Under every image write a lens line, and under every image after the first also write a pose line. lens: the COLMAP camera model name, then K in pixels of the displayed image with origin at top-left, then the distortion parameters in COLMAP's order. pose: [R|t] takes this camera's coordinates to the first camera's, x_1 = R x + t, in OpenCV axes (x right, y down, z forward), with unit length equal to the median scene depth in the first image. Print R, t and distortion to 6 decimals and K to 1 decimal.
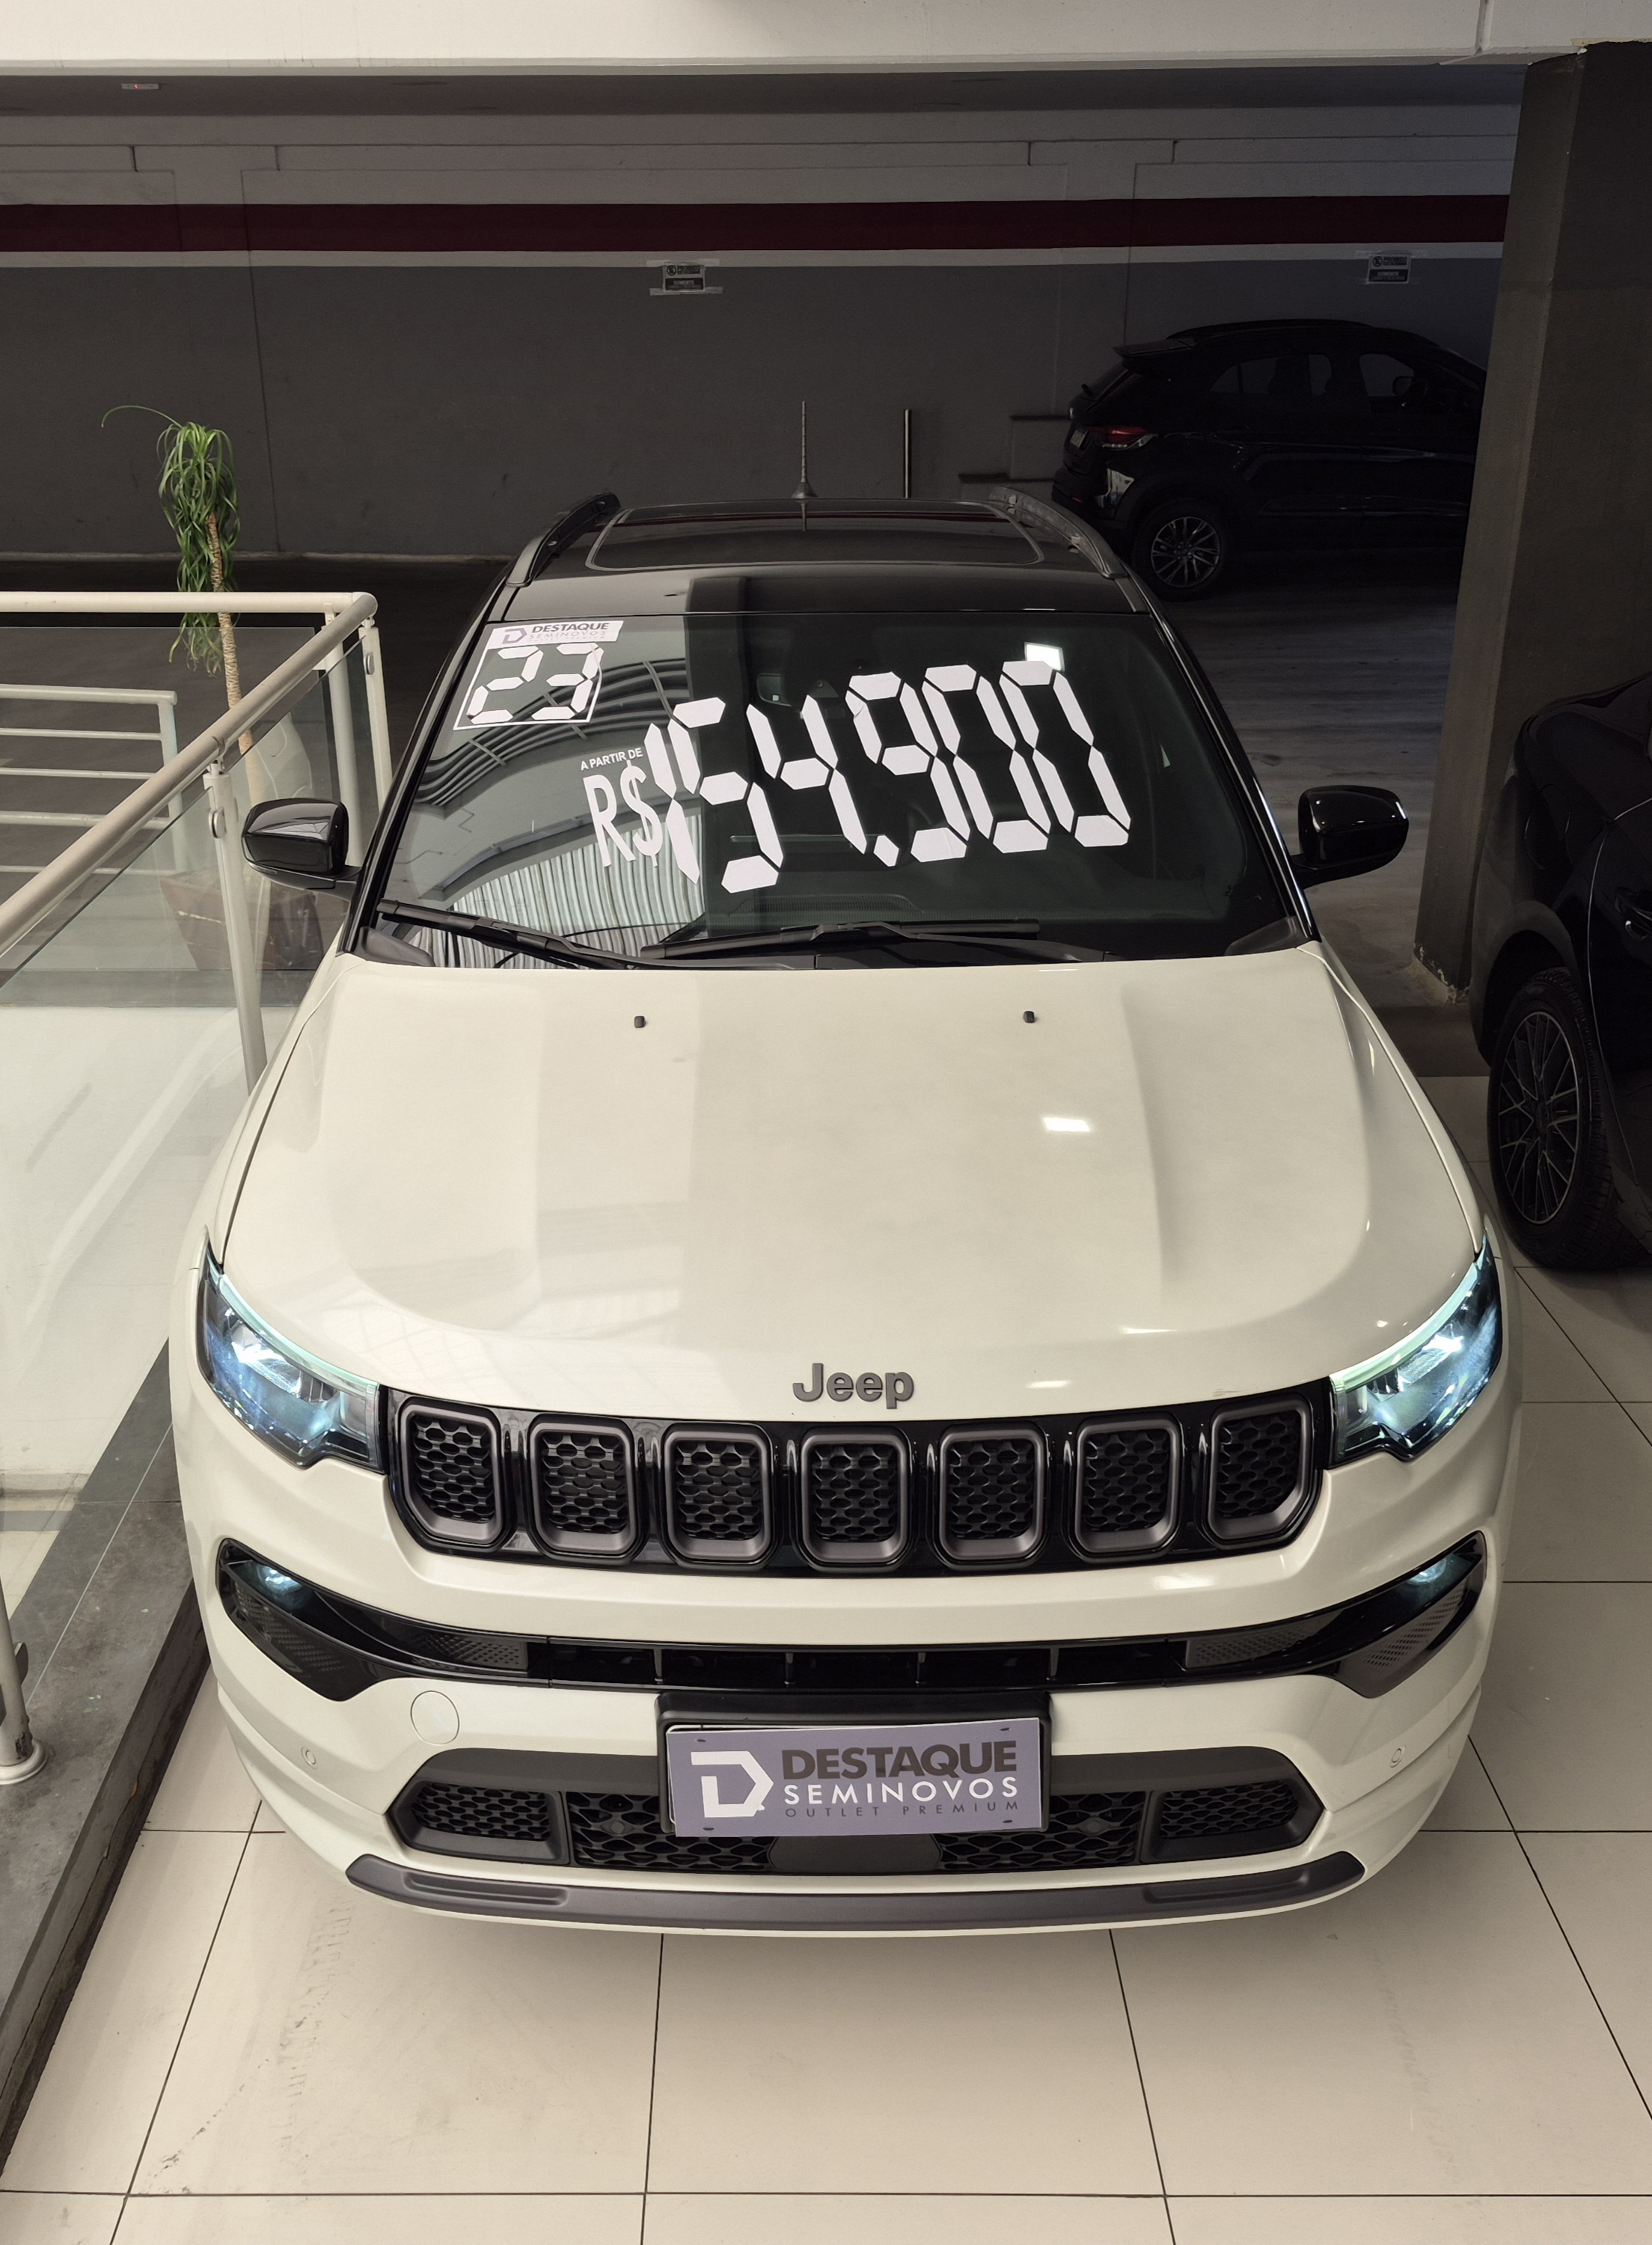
lens RADIAL K [[1990.9, 0, 742.5], [0, 1990.9, 1077.4], [0, 0, 1]] dist [0.137861, -0.157337]
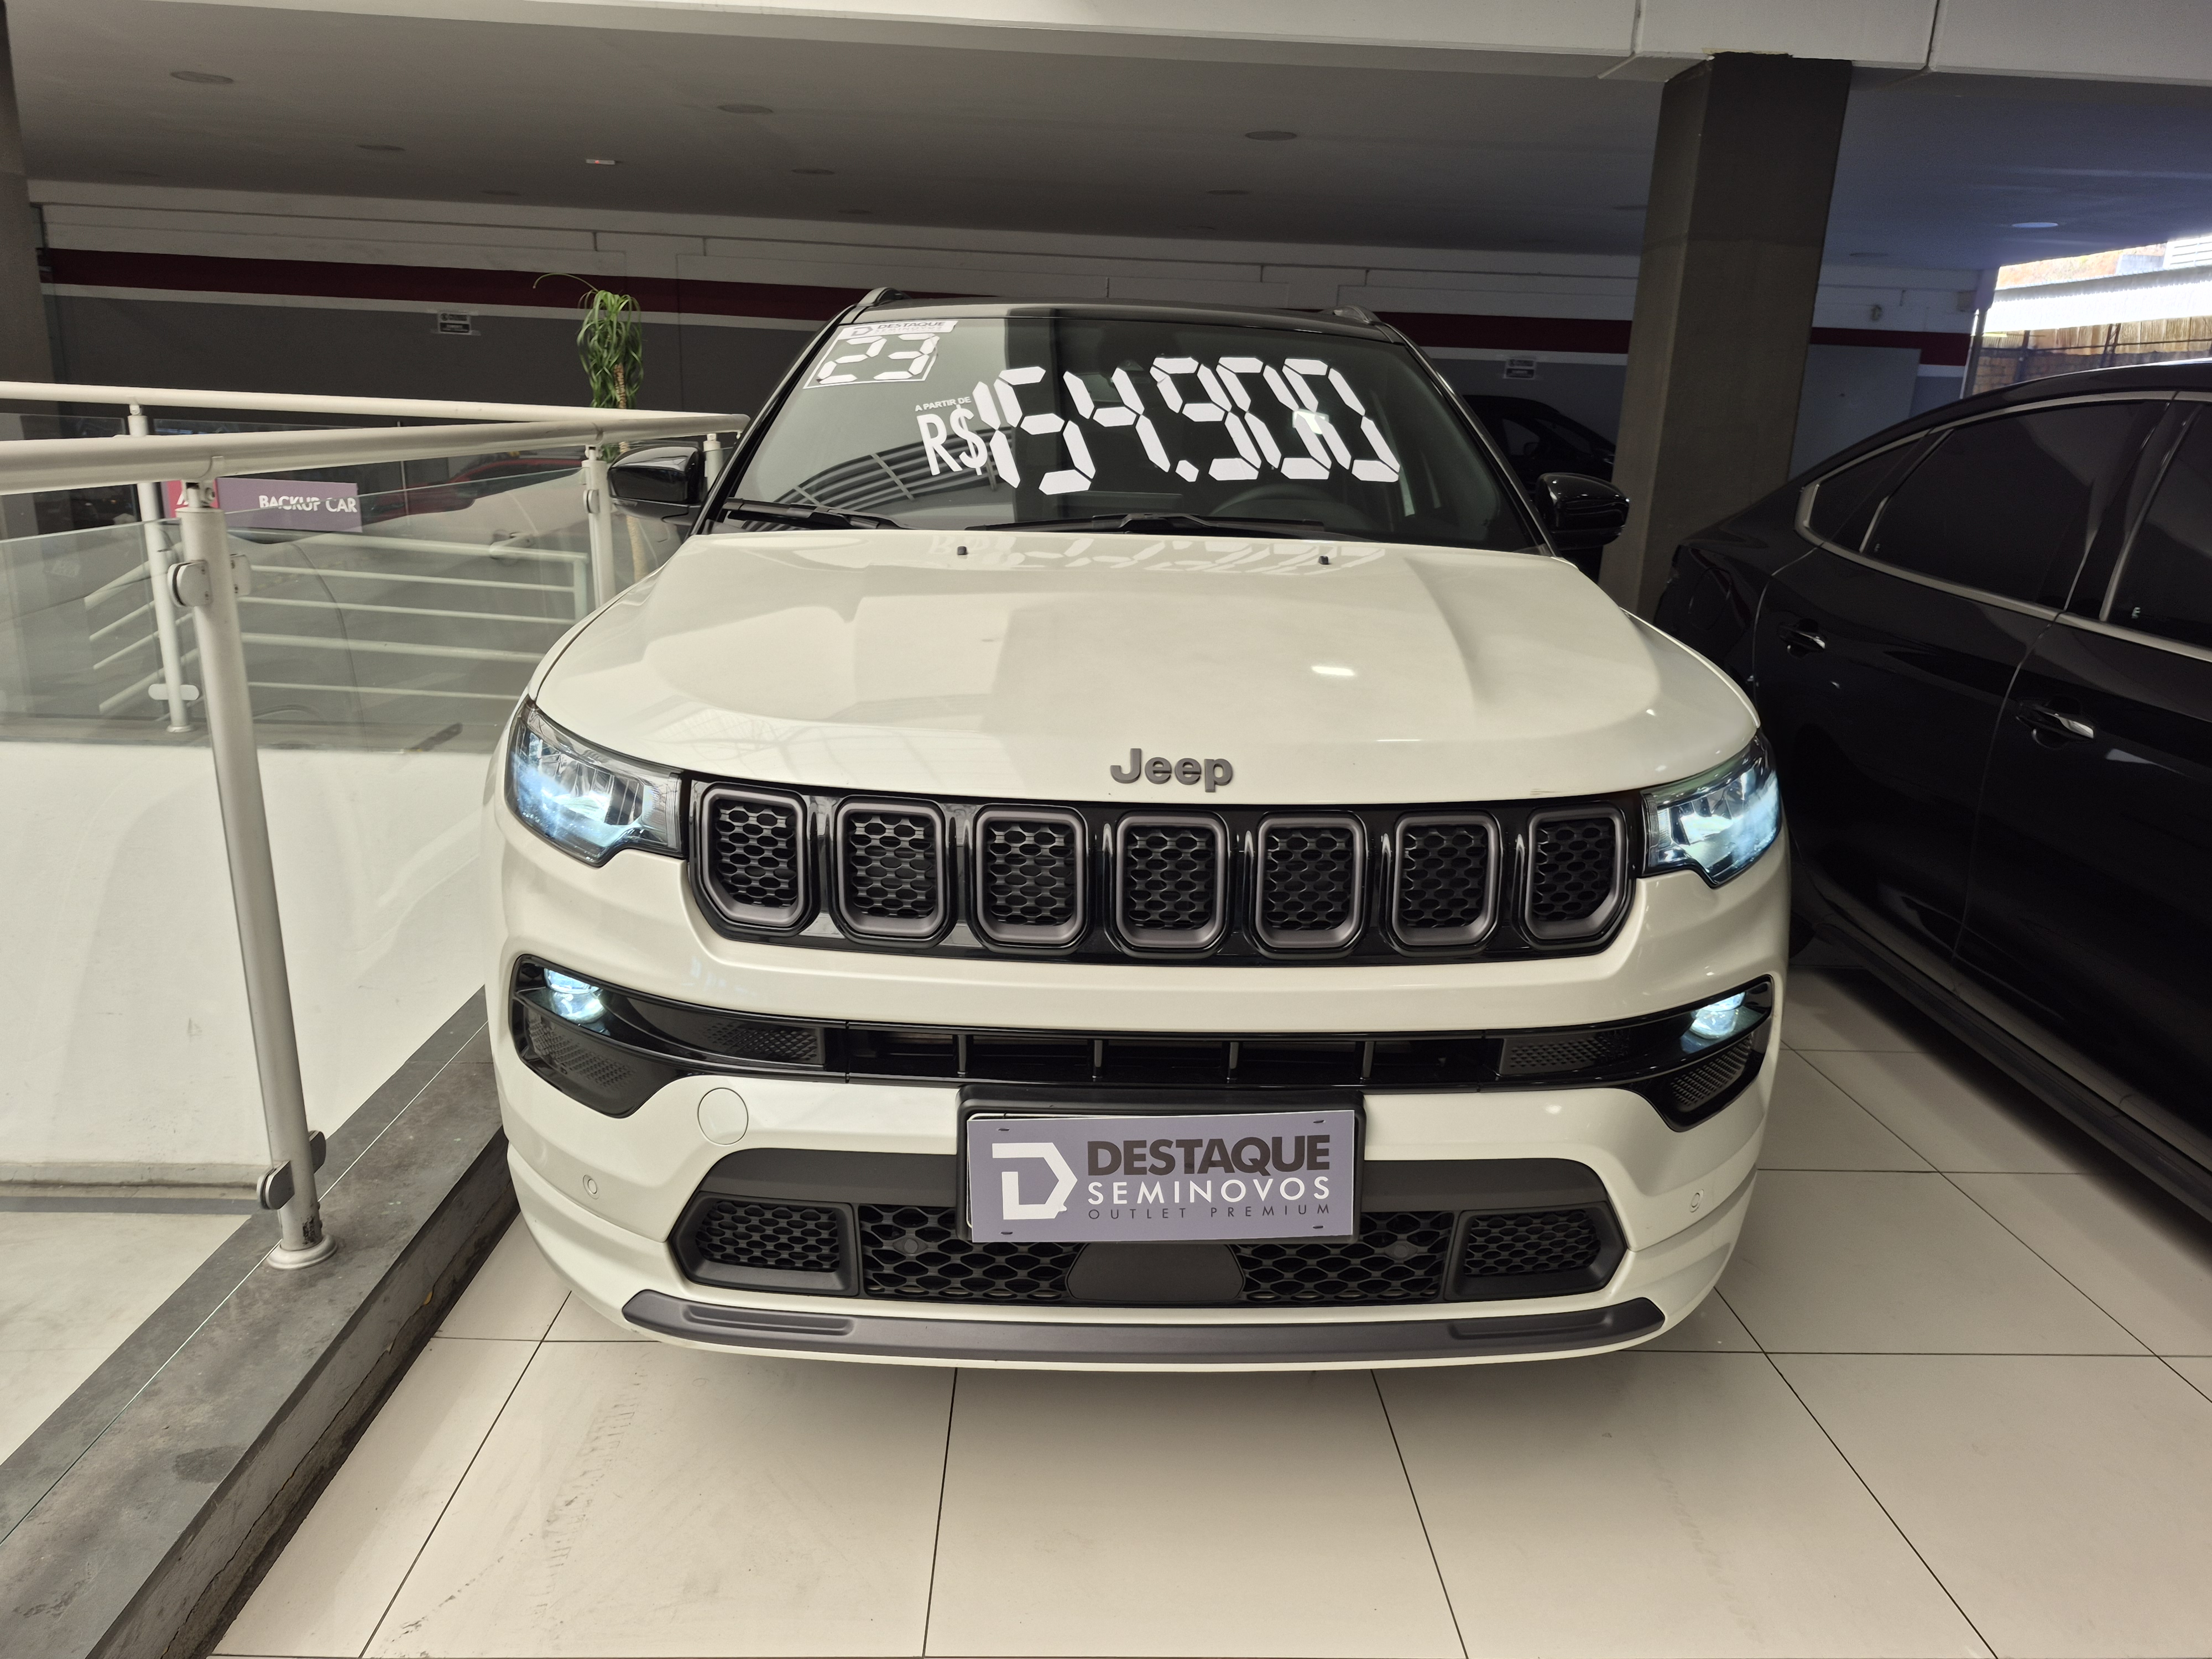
lens RADIAL K [[1493.6, 0, 1106.0], [0, 1493.6, 829.5], [0, 0, 1]] dist [0.100103, -0.084262]
pose [[0.998115, 0.034874, 0.050490, -0.012229], [-0.028684, 0.992539, -0.118508, 0.257467], [-0.054247, 0.116836, 0.991669, 0.262552]]
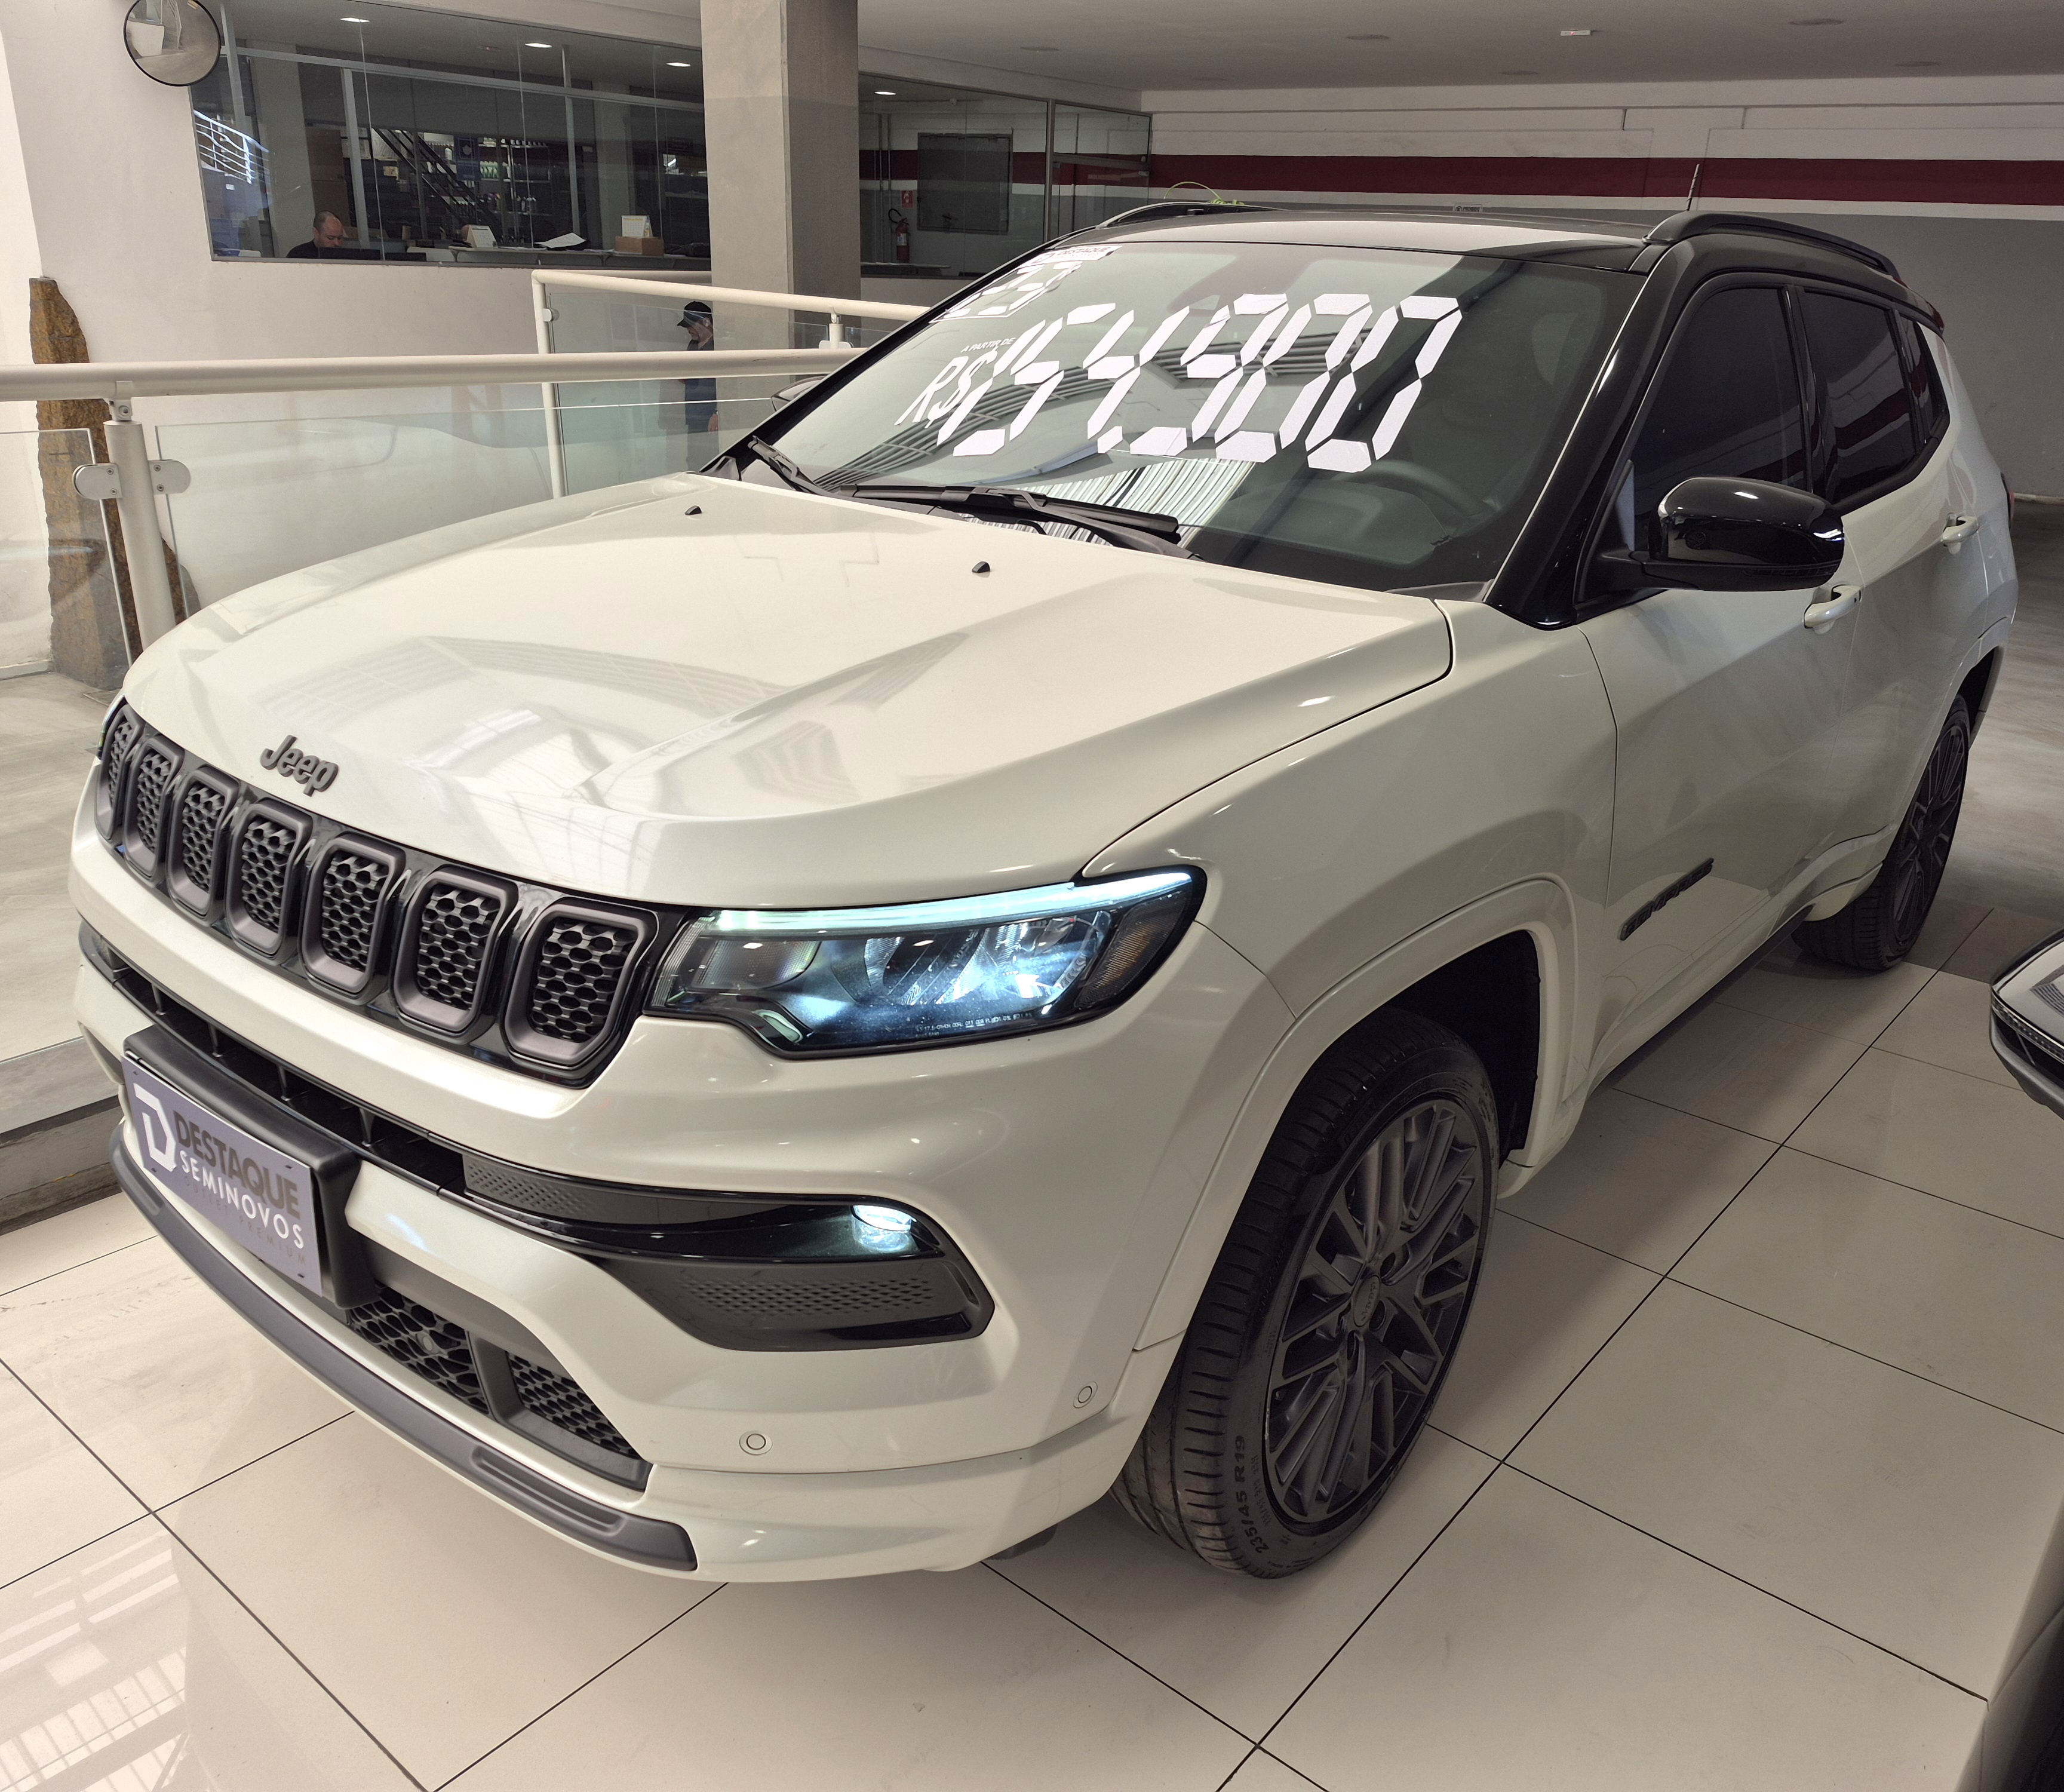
lens RADIAL K [[1677.3, 0, 1104.0], [0, 1677.3, 860.2], [0, 0, 1]] dist [0.005261, 0.003643]
pose [[0.789589, 0.255863, -0.557748, 0.755841], [-0.282629, 0.958413, 0.039554, 0.056984], [0.544674, 0.126404, 0.829067, 0.533598]]
